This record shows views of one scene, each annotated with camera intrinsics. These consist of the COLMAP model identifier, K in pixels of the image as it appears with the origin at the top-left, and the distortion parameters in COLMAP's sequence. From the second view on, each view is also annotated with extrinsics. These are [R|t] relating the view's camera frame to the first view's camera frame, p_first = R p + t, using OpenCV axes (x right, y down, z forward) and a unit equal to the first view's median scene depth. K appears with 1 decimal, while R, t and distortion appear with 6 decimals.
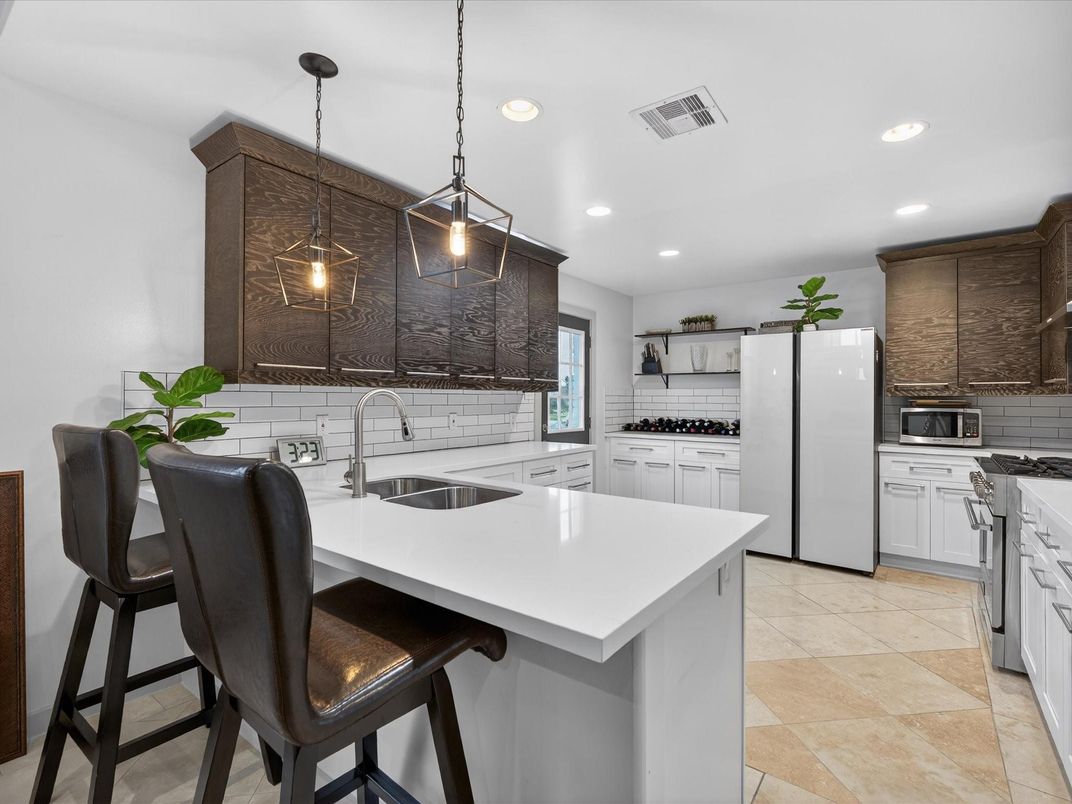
lens RADIAL K [[505.5, 0, 536.6], [0, 505.5, 400.5], [0, 0, 1]] dist [-0.002760, 0.000158]
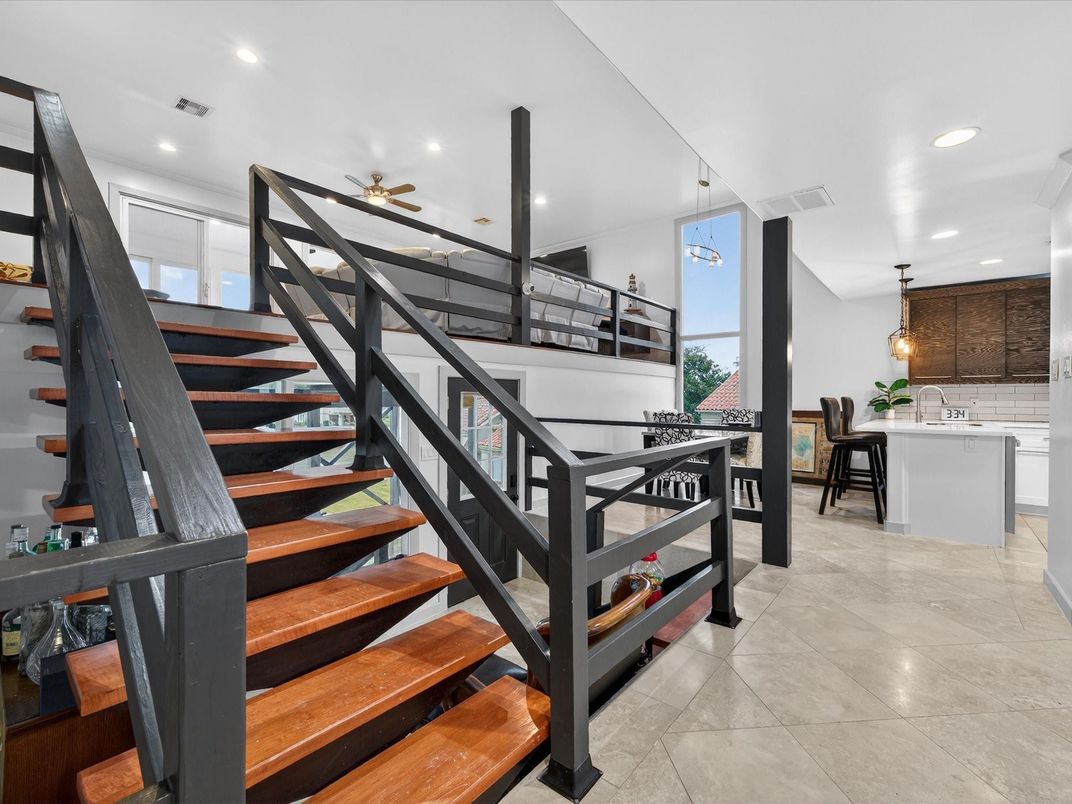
lens RADIAL K [[505.5, 0, 535.1], [0, 505.5, 399.7], [0, 0, 1]] dist [-0.002760, 0.000158]
pose [[-0.022975, 0.000621, -0.999736, 1.065539], [-0.001703, 0.999998, 0.000660, 0.024169], [0.999735, 0.001718, -0.022974, -0.476160]]
